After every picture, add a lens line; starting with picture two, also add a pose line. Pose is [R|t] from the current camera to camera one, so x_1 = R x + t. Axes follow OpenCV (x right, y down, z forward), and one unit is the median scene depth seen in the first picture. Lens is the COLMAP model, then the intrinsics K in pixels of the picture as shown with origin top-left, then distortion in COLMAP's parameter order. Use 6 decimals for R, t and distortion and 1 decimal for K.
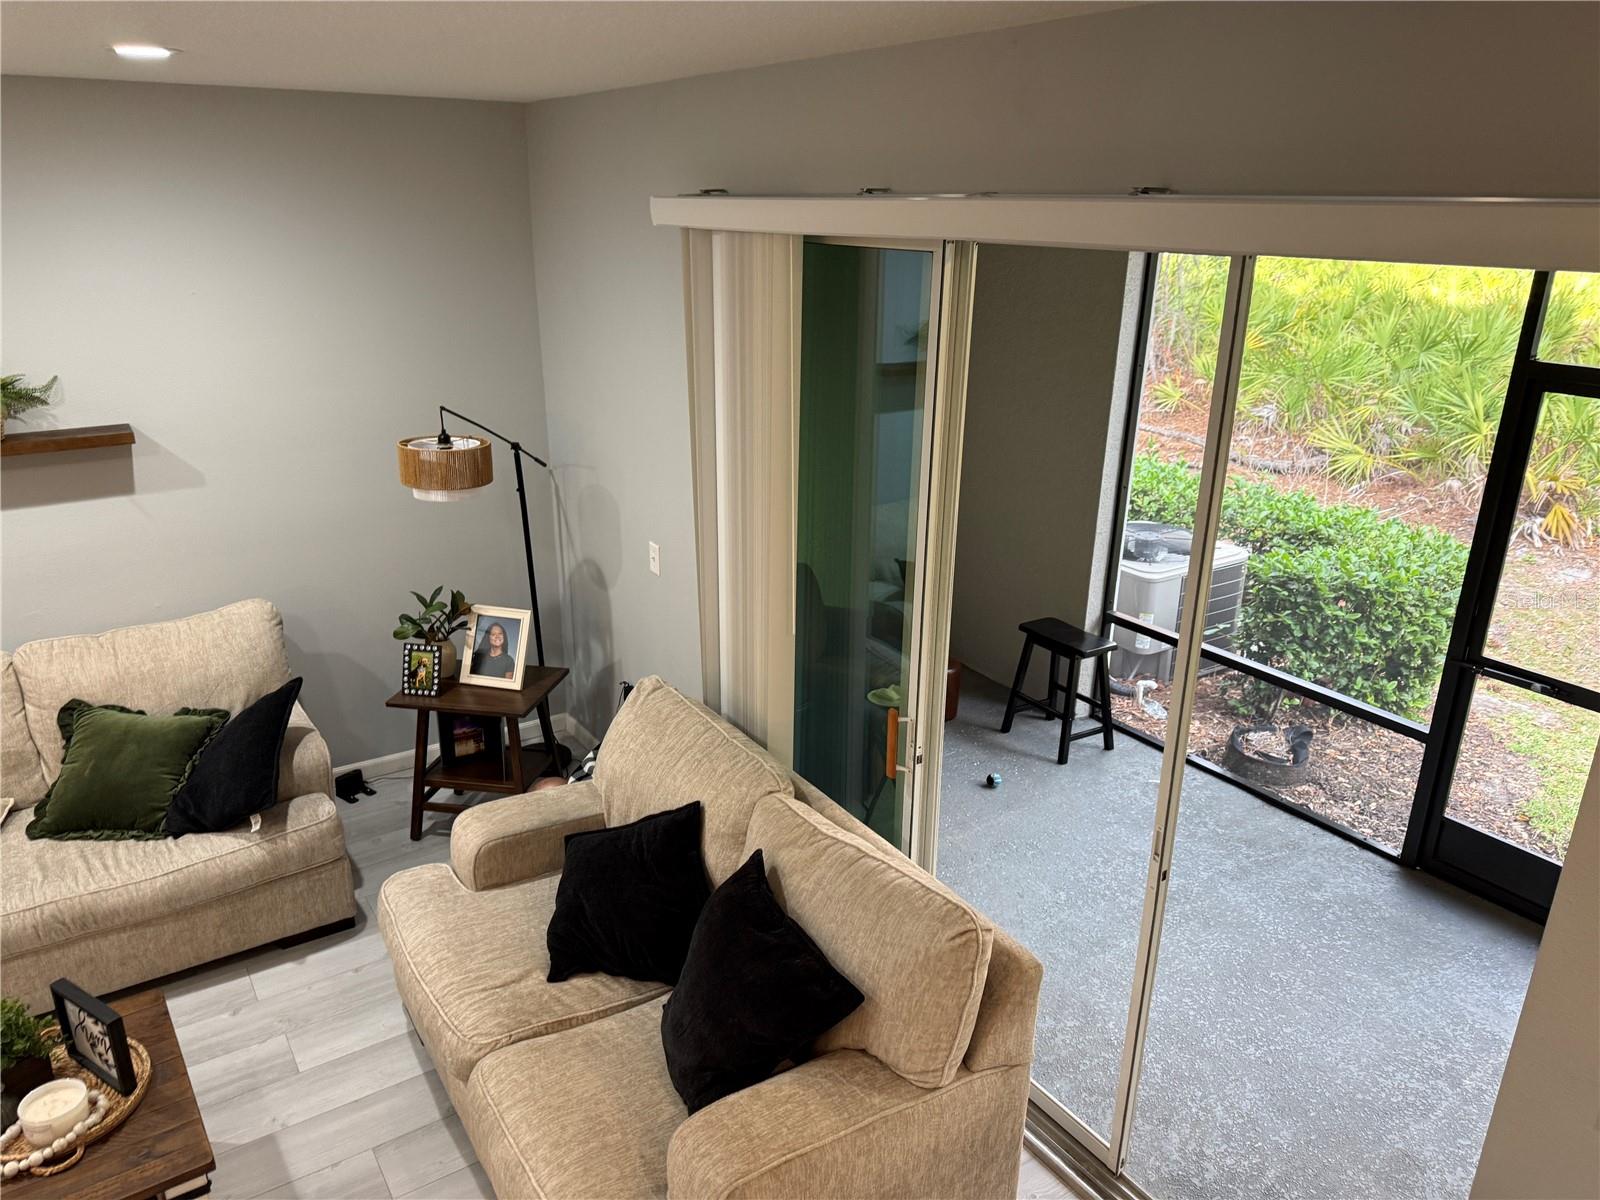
lens RADIAL K [[1129.3, 0, 800.0], [0, 1129.3, 600.0], [0, 0, 1]] dist [0.006956, 0.002406]
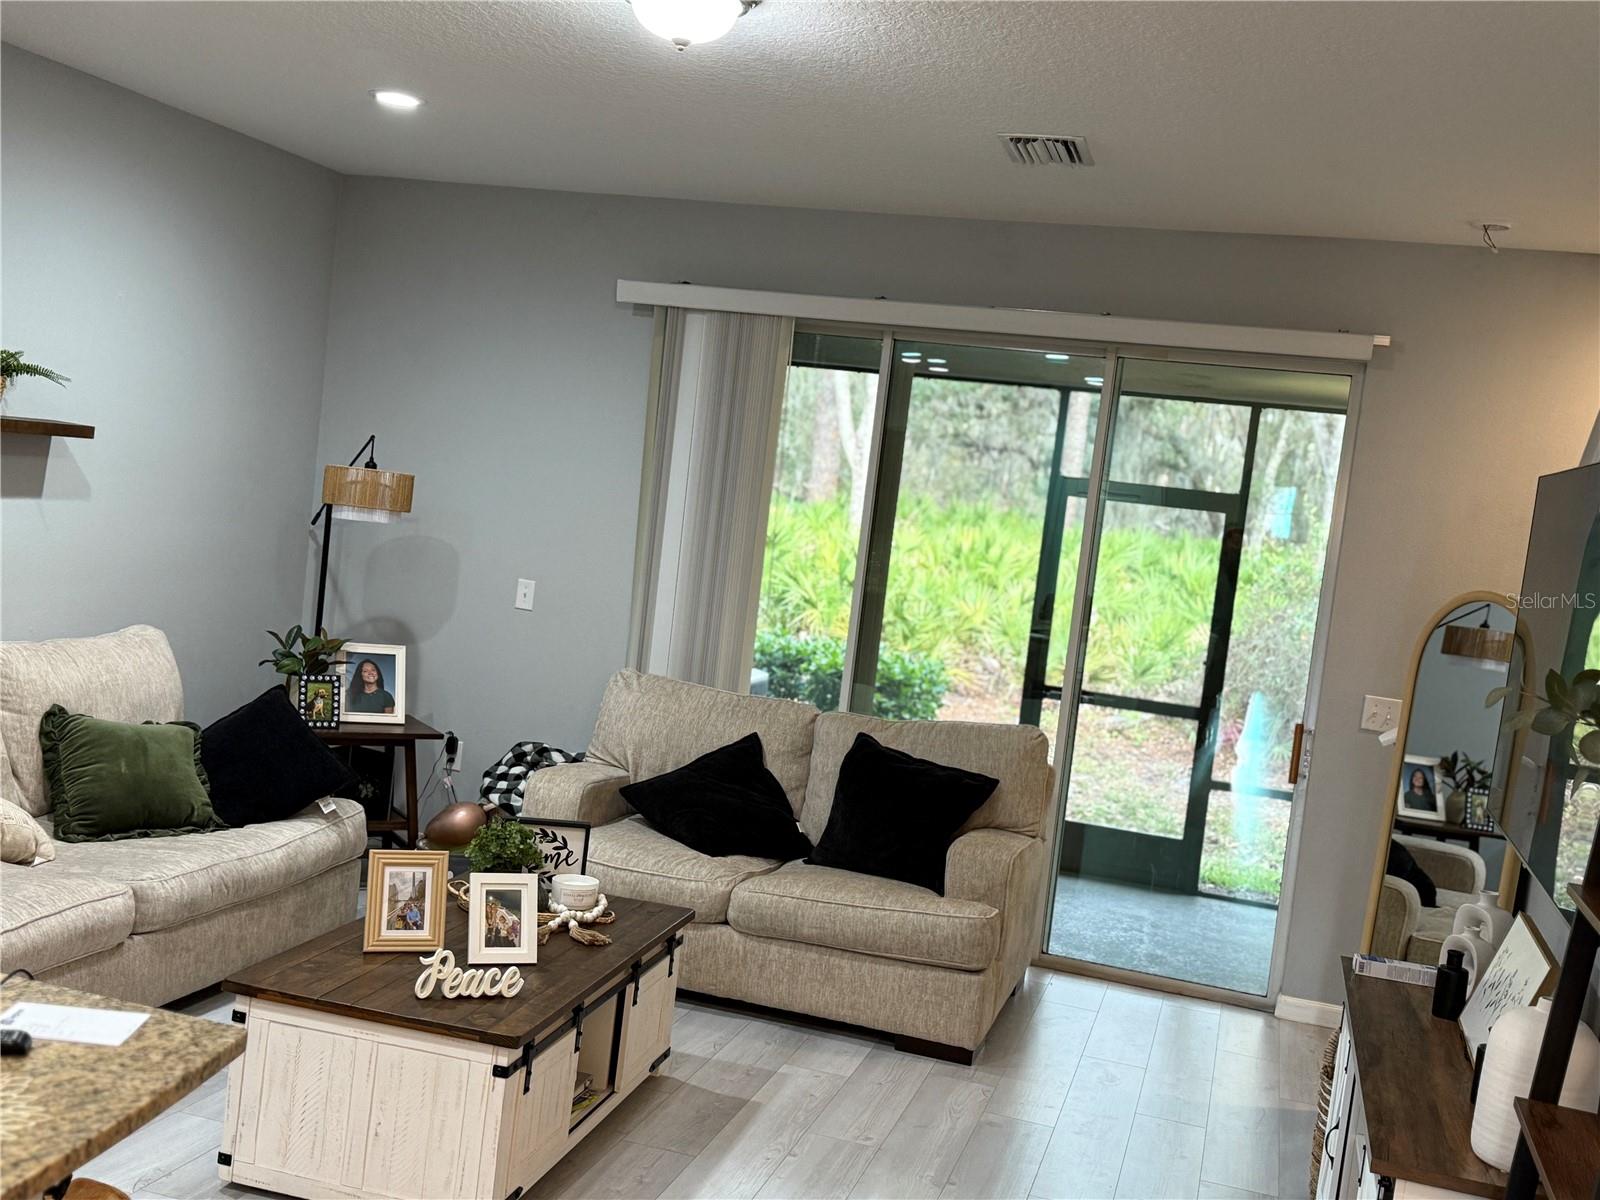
lens RADIAL K [[1677.9, 0, 800.0], [0, 1677.9, 600.0], [0, 0, 1]] dist [0.117190, -0.006324]
pose [[0.779360, 0.027581, 0.625969, -1.009885], [0.107733, 0.978254, -0.177235, 0.304462], [-0.617245, 0.205567, 0.759441, -0.407739]]
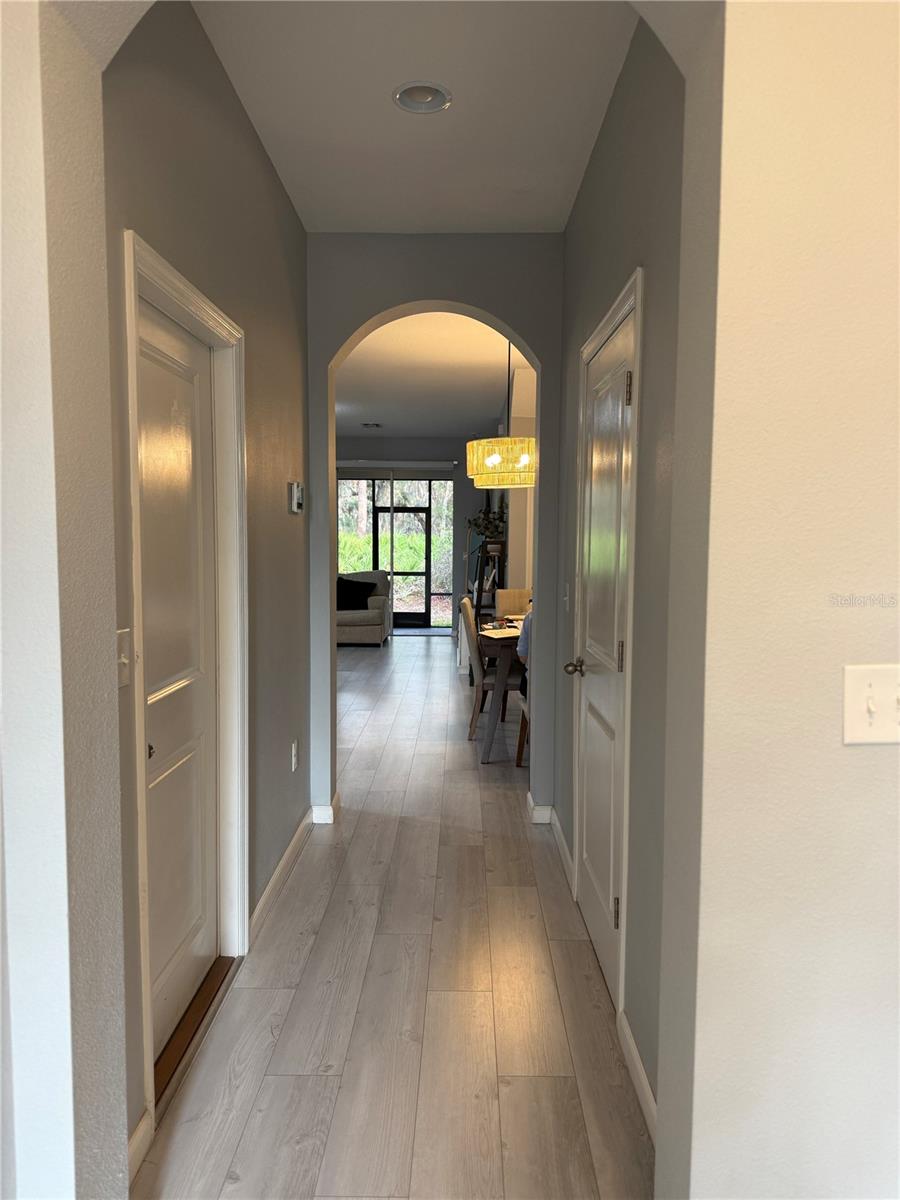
lens RADIAL K [[840.1, 0, 450.4], [0, 840.1, 603.5], [0, 0, 1]] dist [0.169838, -0.334133]
pose [[0.586352, -0.077829, 0.806309, -2.113277], [0.269220, 0.957517, -0.103354, 0.644549], [-0.764010, 0.277676, 0.582395, -1.202209]]
